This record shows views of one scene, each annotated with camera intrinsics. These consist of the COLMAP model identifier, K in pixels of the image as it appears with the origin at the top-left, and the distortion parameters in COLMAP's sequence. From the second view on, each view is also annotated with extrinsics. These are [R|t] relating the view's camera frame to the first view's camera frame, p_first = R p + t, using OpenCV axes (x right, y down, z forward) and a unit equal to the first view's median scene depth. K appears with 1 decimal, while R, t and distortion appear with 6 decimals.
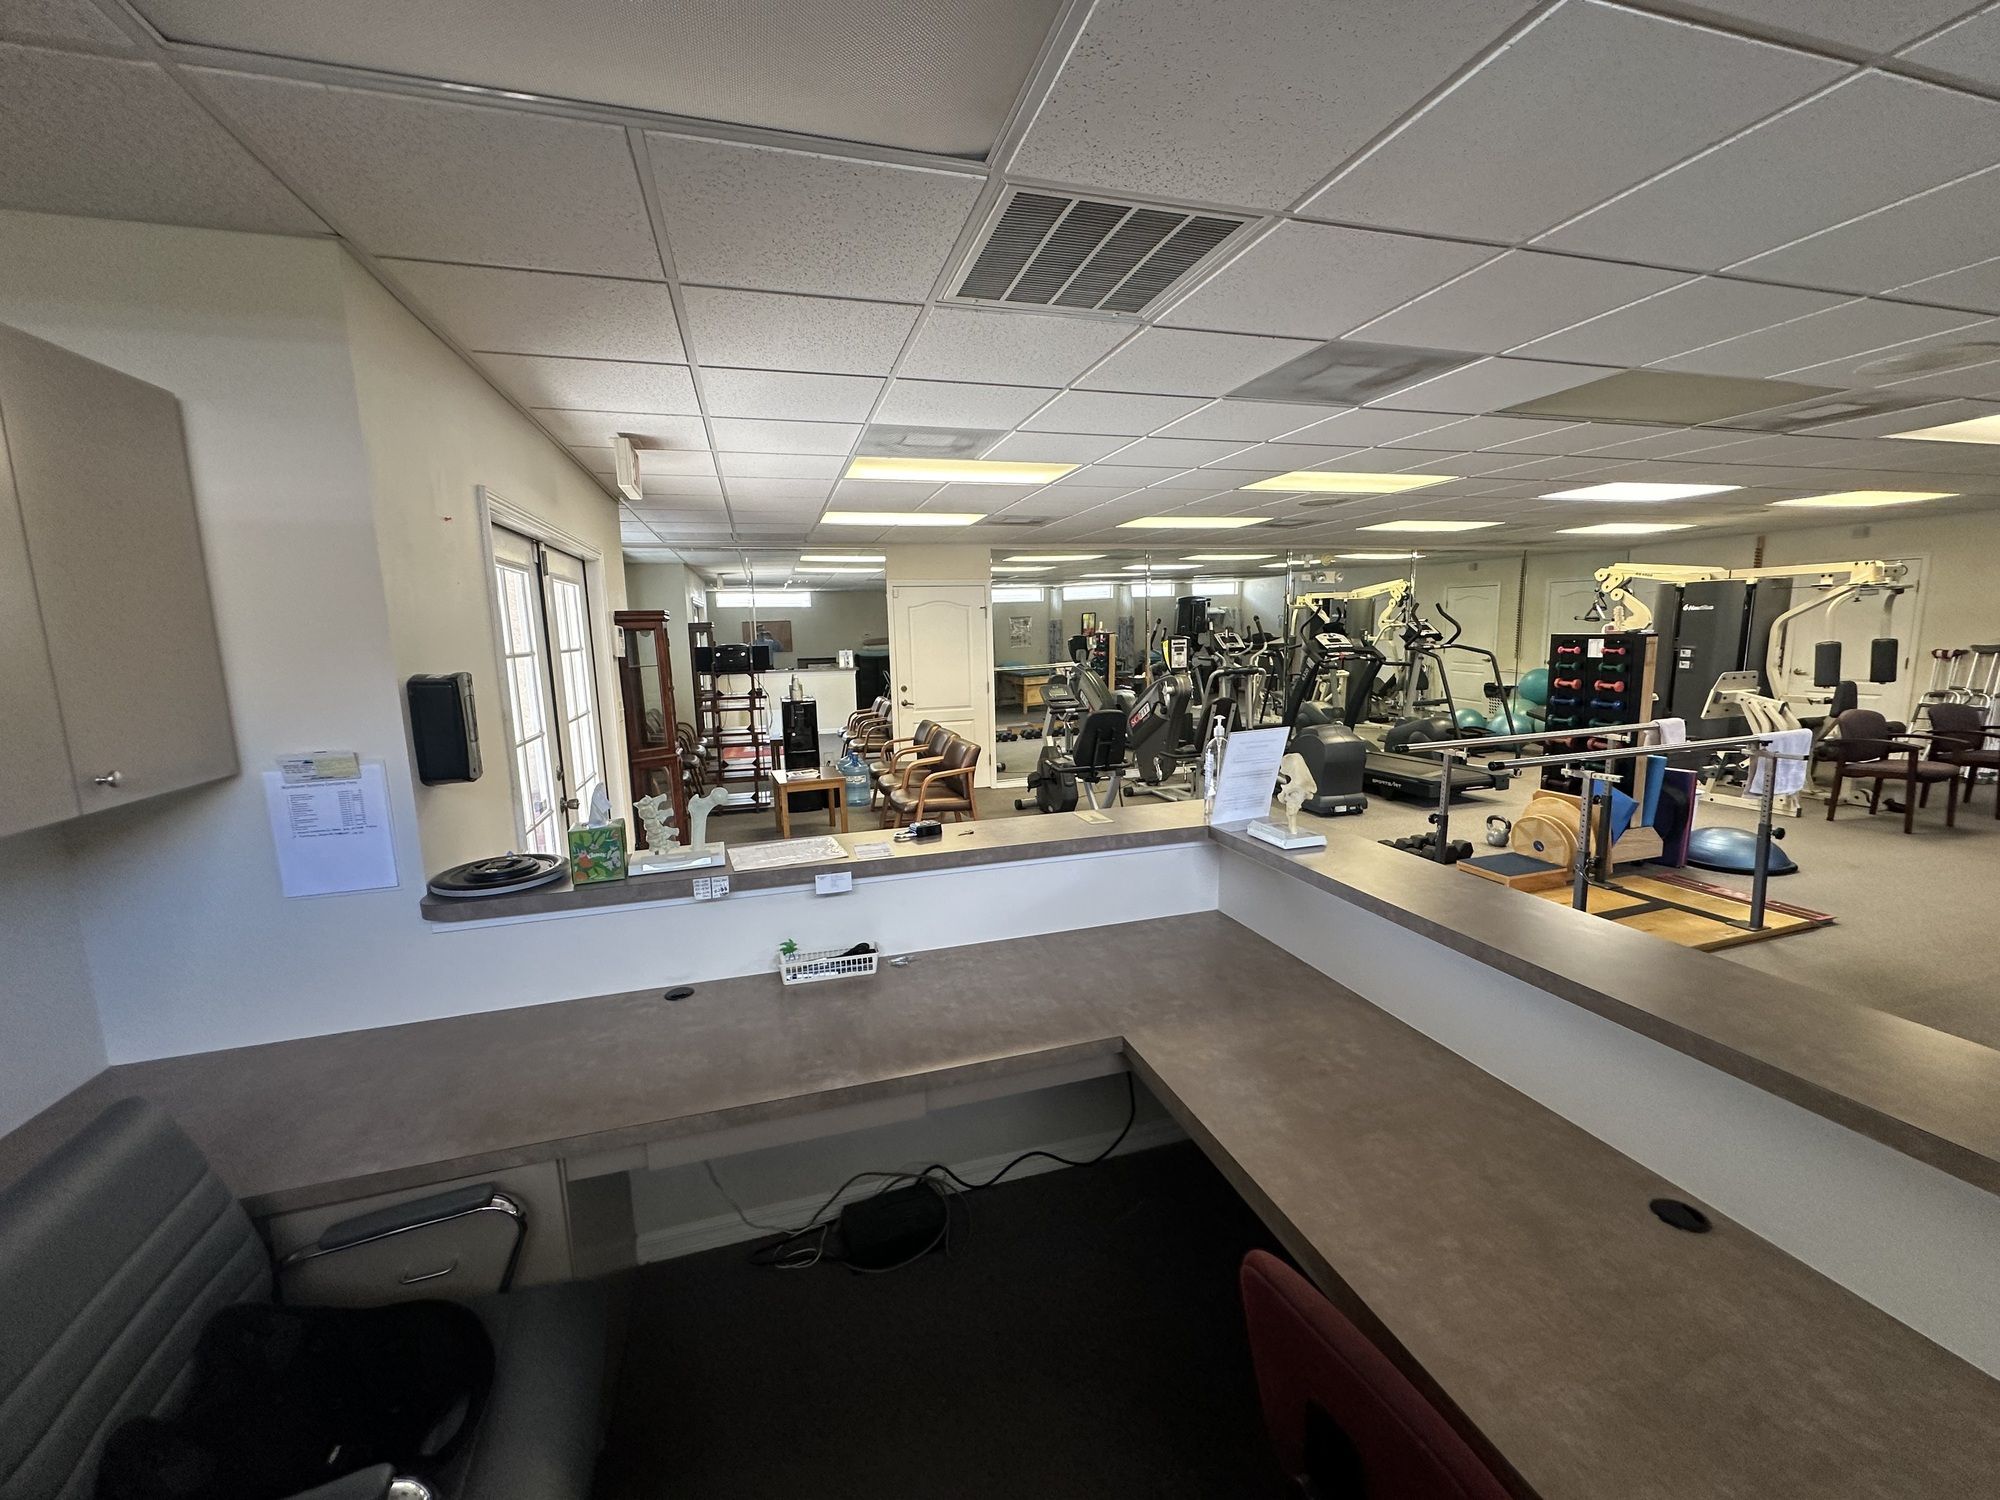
lens RADIAL K [[798.1, 0, 999.0], [0, 798.1, 749.8], [0, 0, 1]] dist [-0.002120, 0.000494]
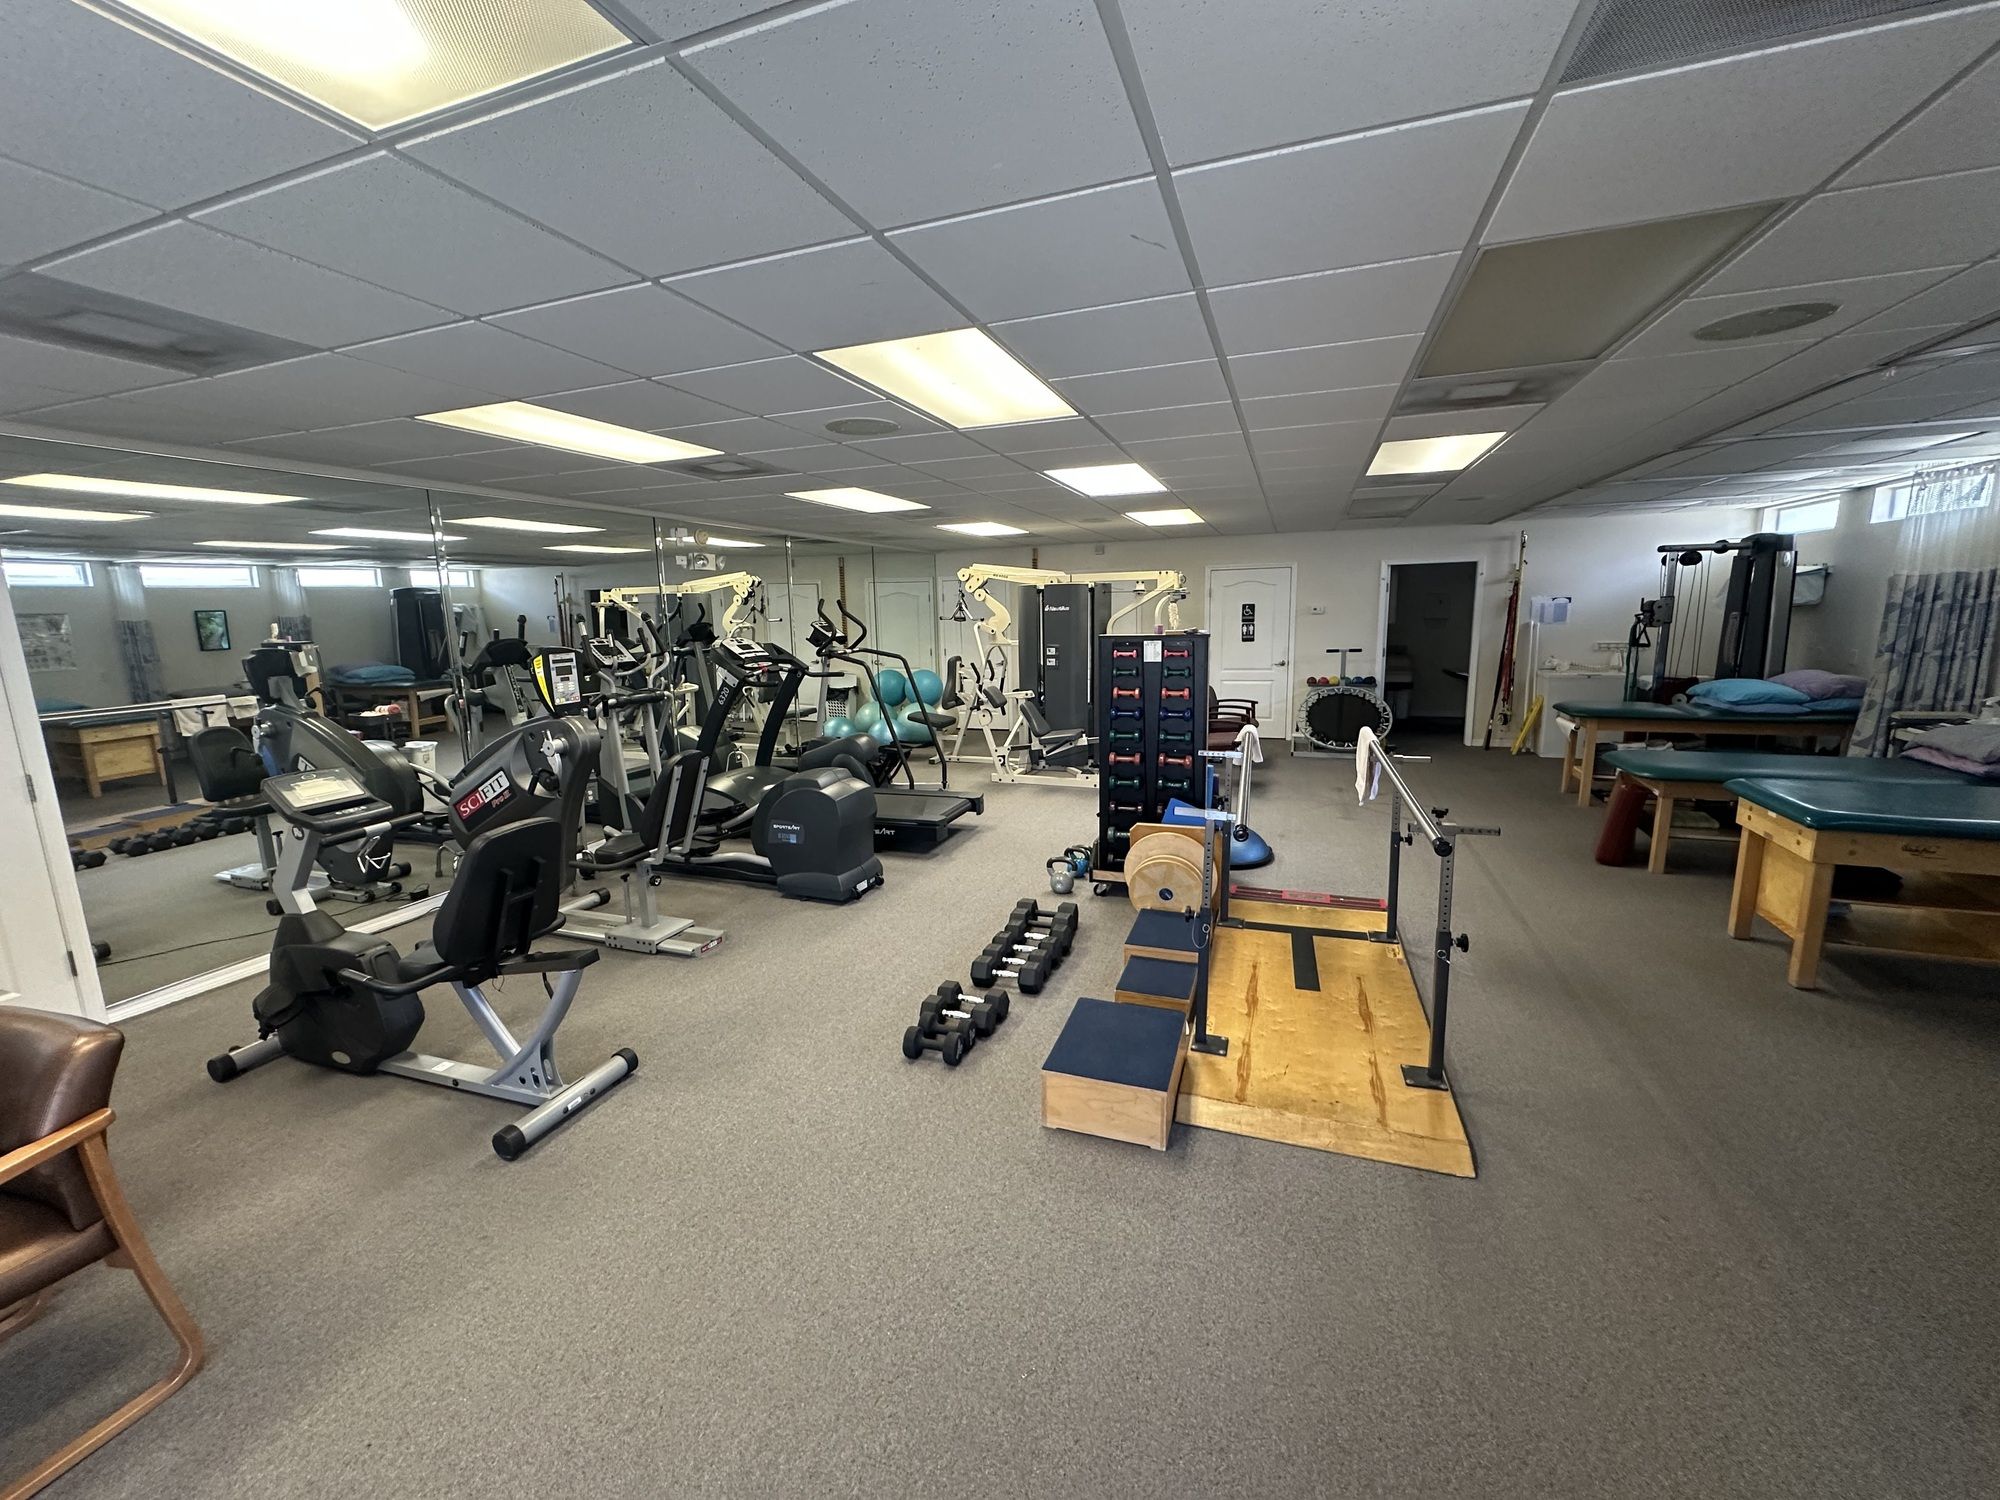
lens RADIAL K [[798.1, 0, 999.0], [0, 798.1, 749.8], [0, 0, 1]] dist [-0.002120, 0.000494]
pose [[0.602658, -0.126164, 0.787963, -0.036442], [0.127636, 0.989951, 0.060886, -0.066675], [-0.787726, 0.063879, 0.612704, 0.423271]]
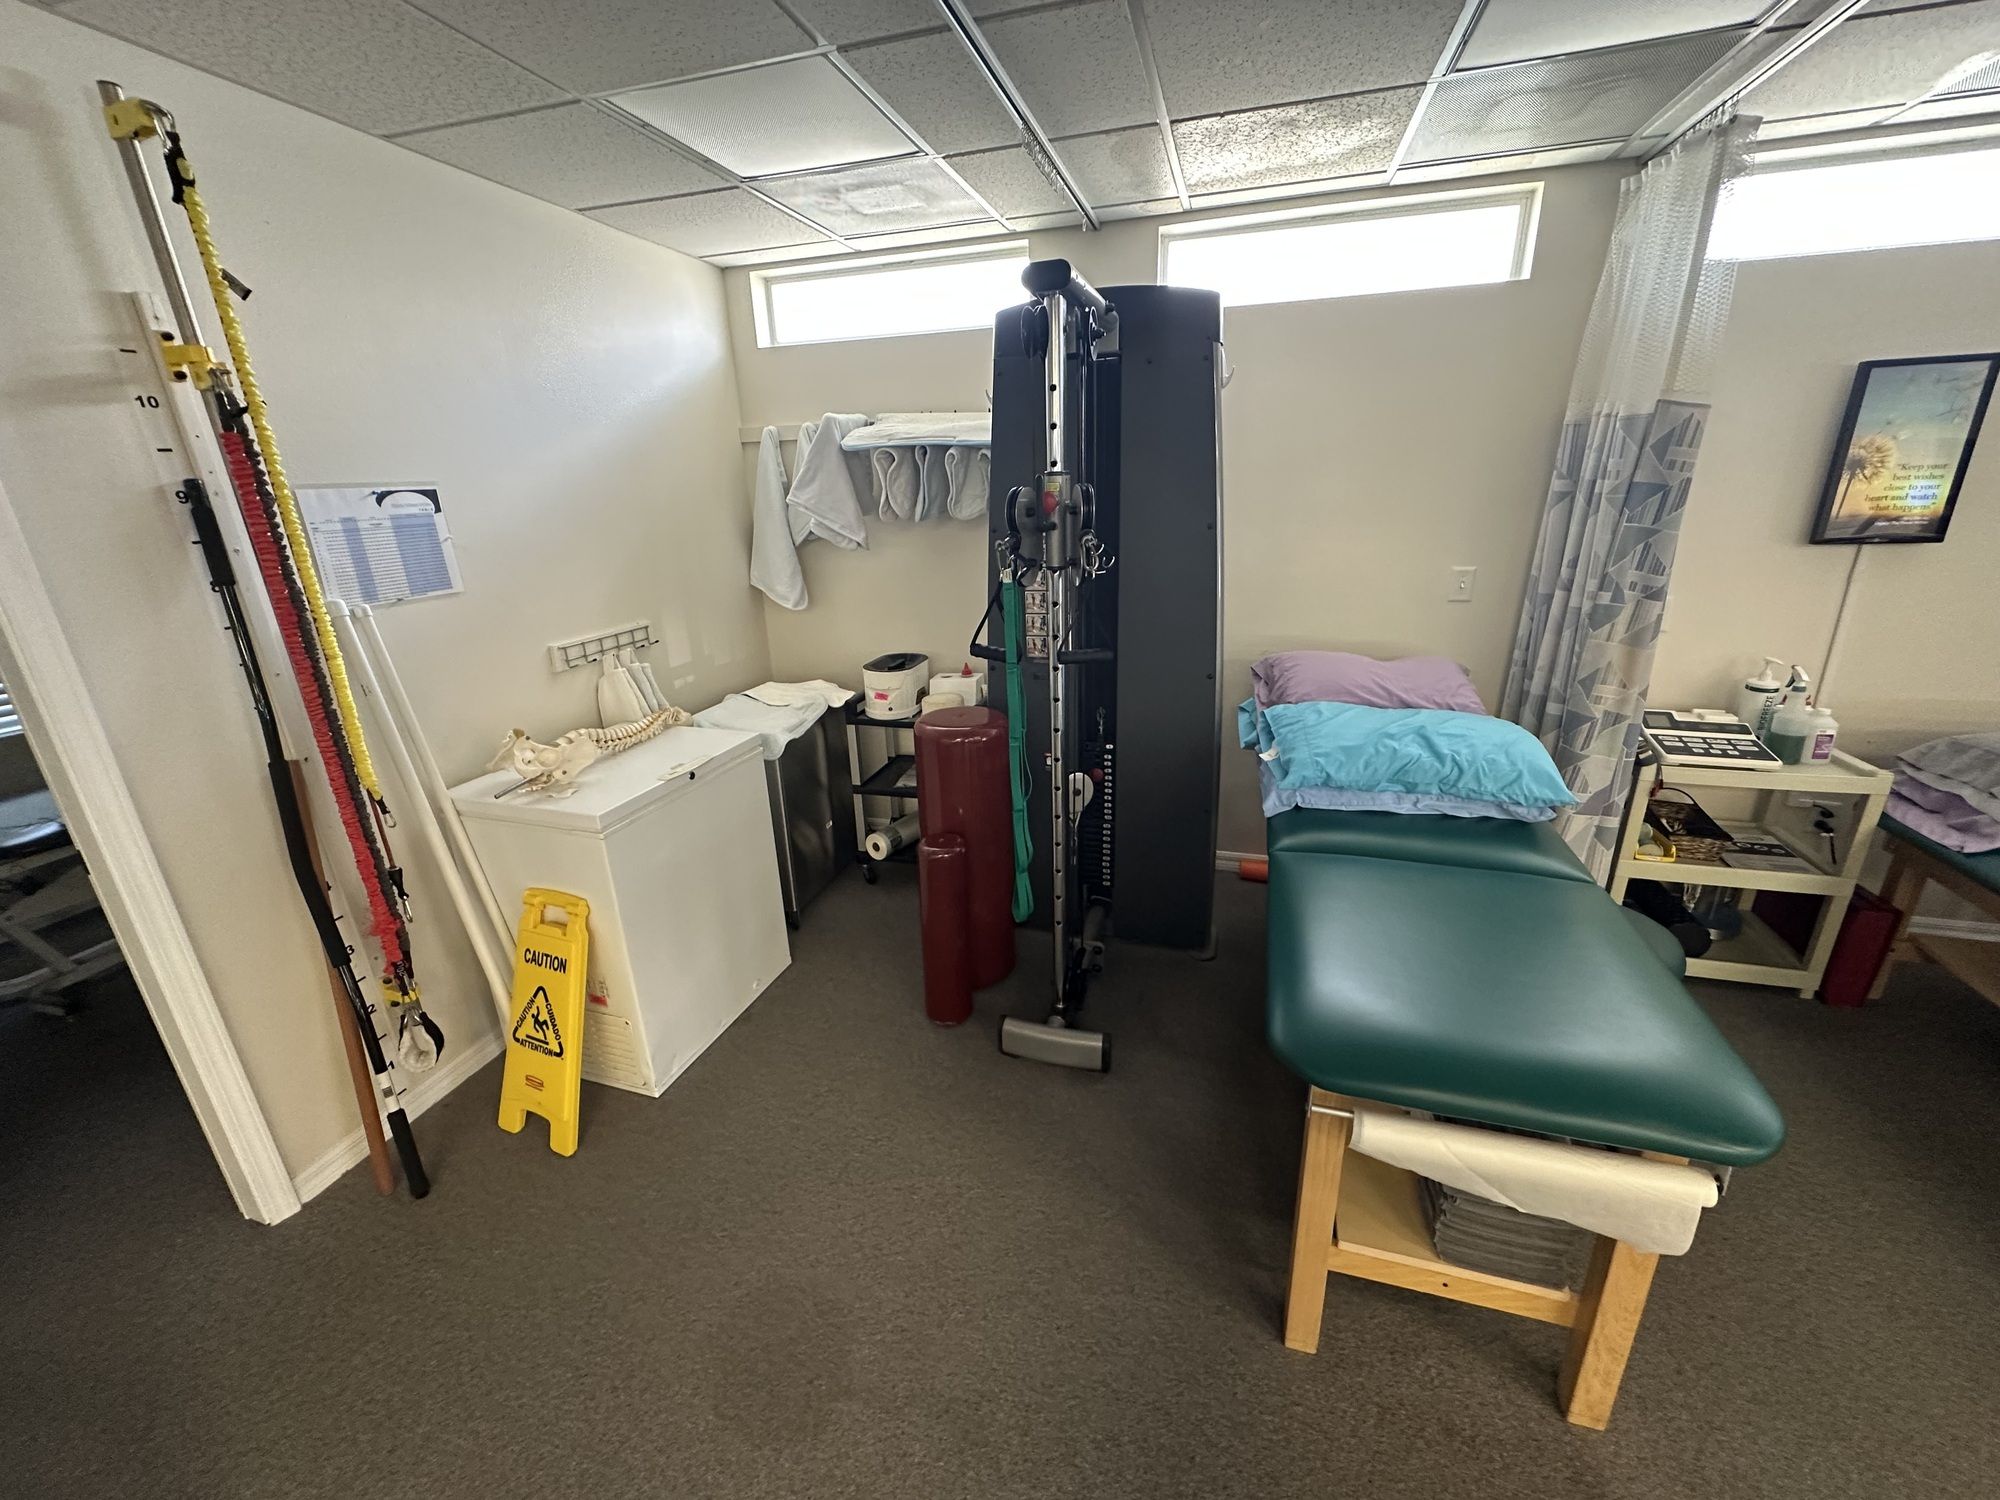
lens RADIAL K [[798.1, 0, 999.0], [0, 798.1, 749.8], [0, 0, 1]] dist [-0.002120, 0.000494]
pose [[-0.834811, -0.125494, 0.536043, 1.066957], [0.135574, 0.896827, 0.421096, -0.118951], [-0.533582, 0.424209, -0.731667, 0.609244]]
